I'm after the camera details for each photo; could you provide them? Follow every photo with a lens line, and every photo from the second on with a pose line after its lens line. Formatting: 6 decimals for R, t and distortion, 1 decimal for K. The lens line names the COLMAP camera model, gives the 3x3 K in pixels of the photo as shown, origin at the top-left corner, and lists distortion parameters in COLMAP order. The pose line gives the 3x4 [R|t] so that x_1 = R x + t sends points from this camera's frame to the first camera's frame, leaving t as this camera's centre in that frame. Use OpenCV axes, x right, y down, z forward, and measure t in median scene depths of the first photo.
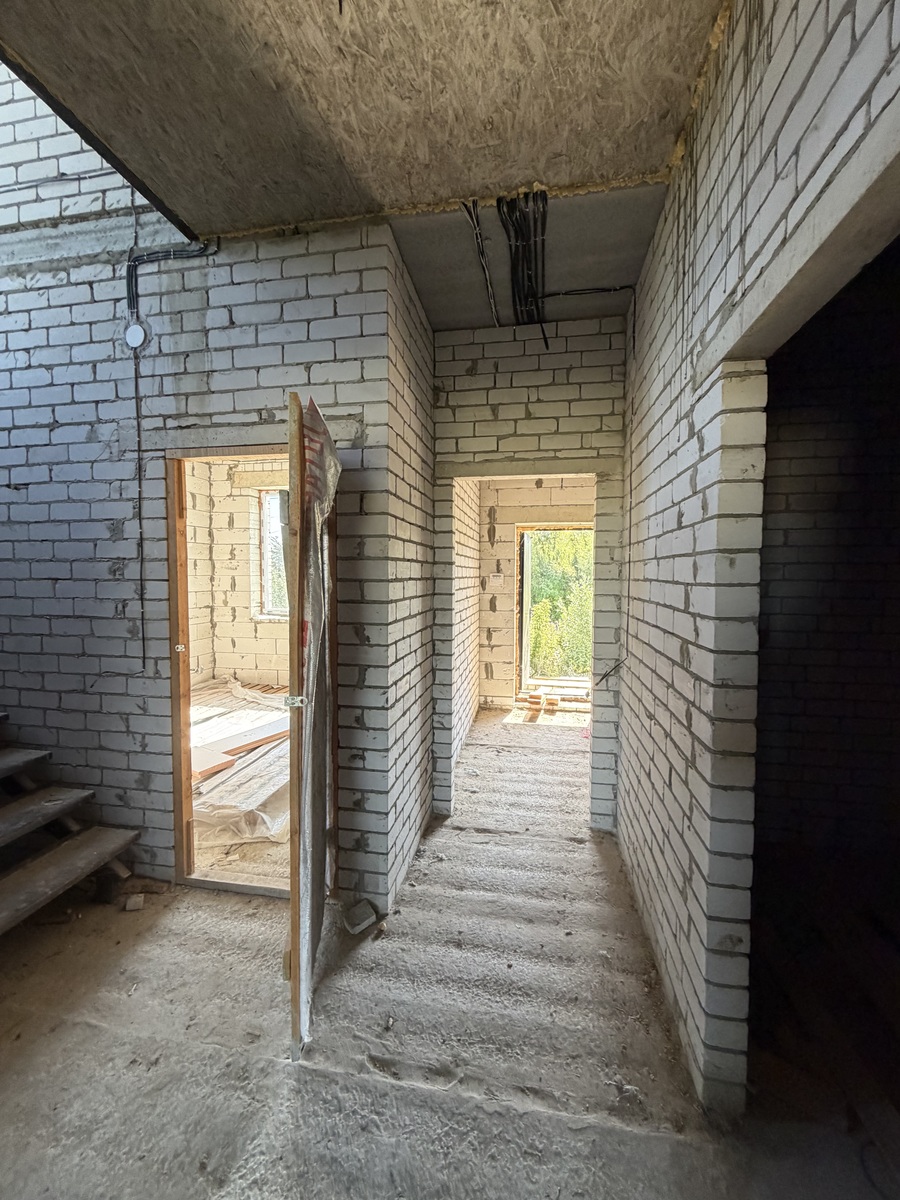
lens RADIAL K [[475.3, 0, 449.6], [0, 475.3, 597.1], [0, 0, 1]] dist [0.001105, 0.000113]
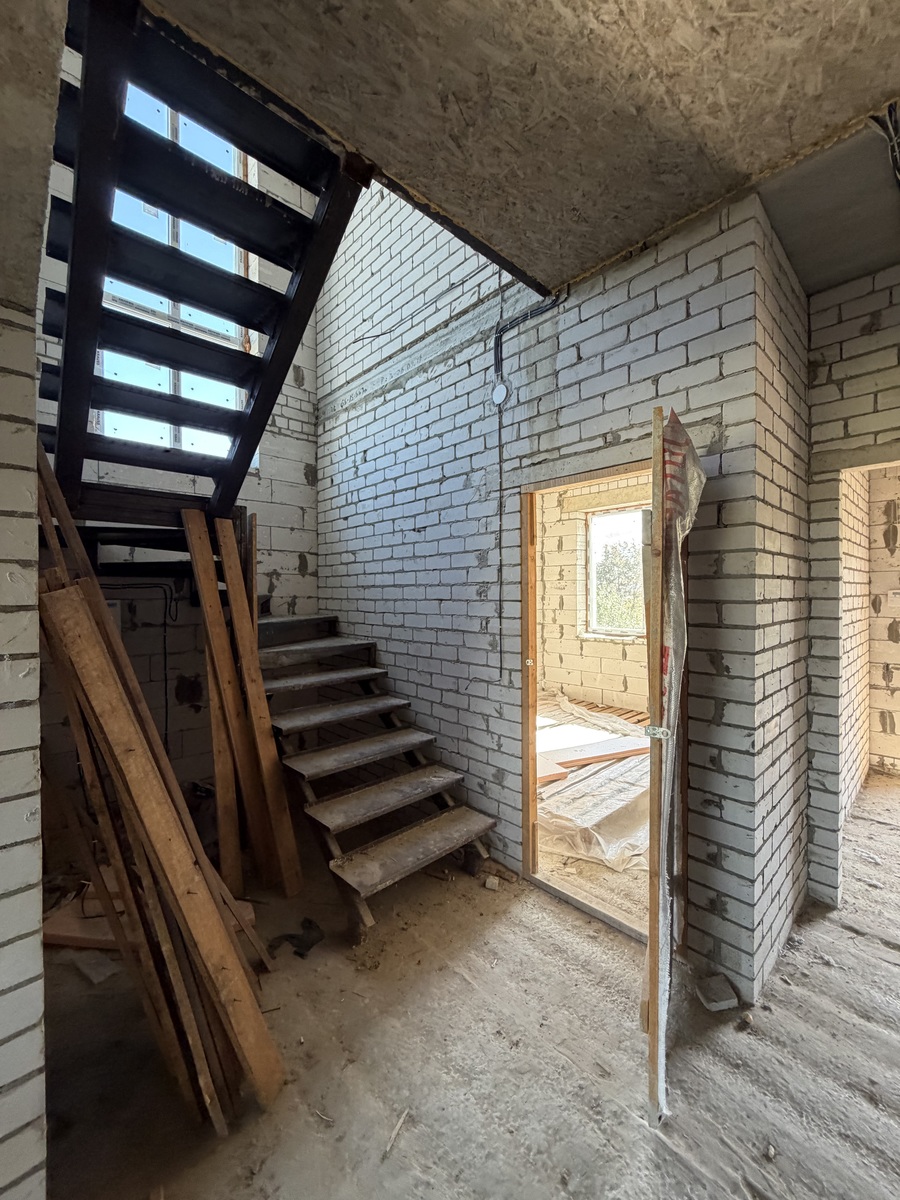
lens RADIAL K [[475.3, 0, 453.4], [0, 475.3, 597.4], [0, 0, 1]] dist [0.001105, 0.000113]
pose [[0.807616, -0.002912, -0.589701, -0.057677], [-0.019161, 0.999330, -0.031177, -0.005728], [0.589397, 0.036478, 0.807019, -0.001283]]
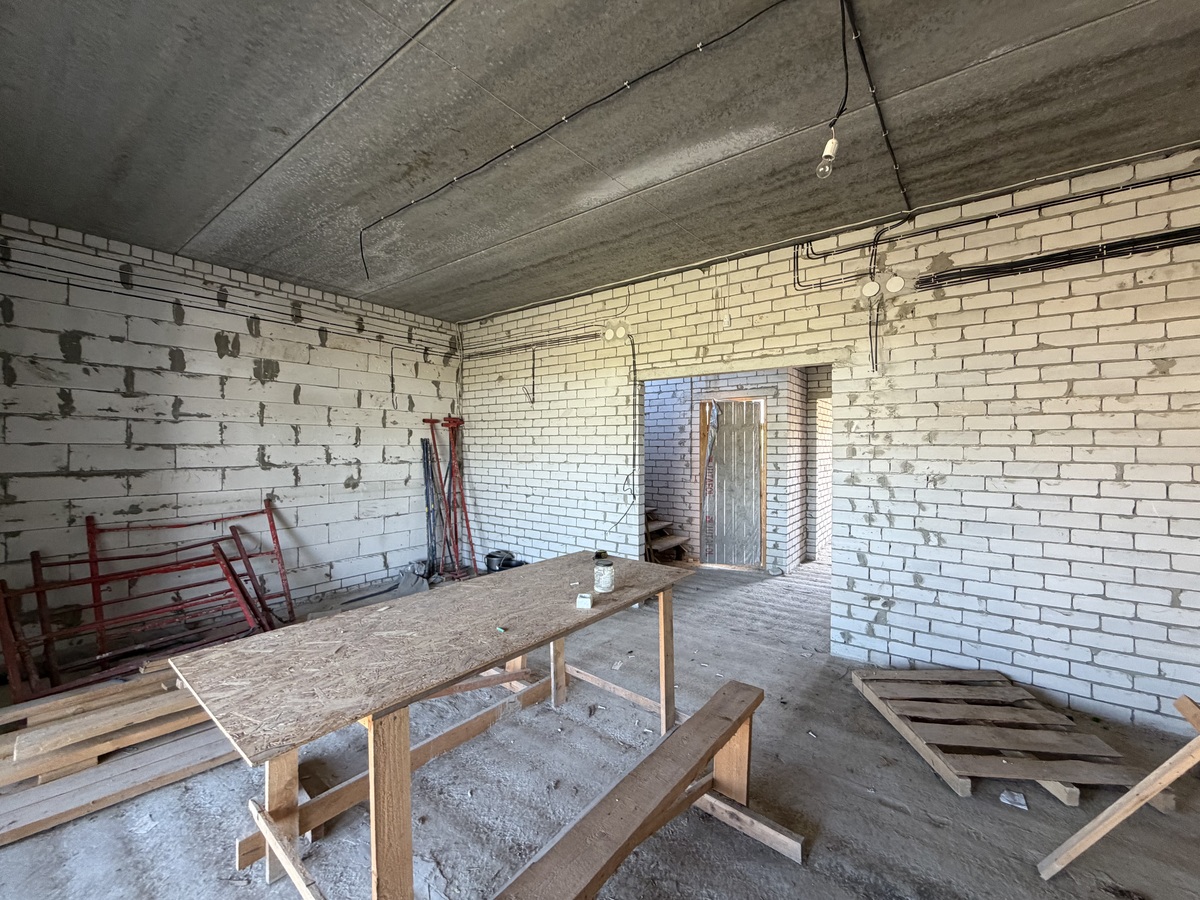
lens RADIAL K [[475.3, 0, 597.2], [0, 475.3, 448.7], [0, 0, 1]] dist [0.001105, 0.000113]
pose [[0.894944, -0.000717, -0.446179, 0.098222], [-0.016893, 0.999227, -0.035489, 0.083008], [0.445859, 0.039298, 0.894240, -1.711498]]
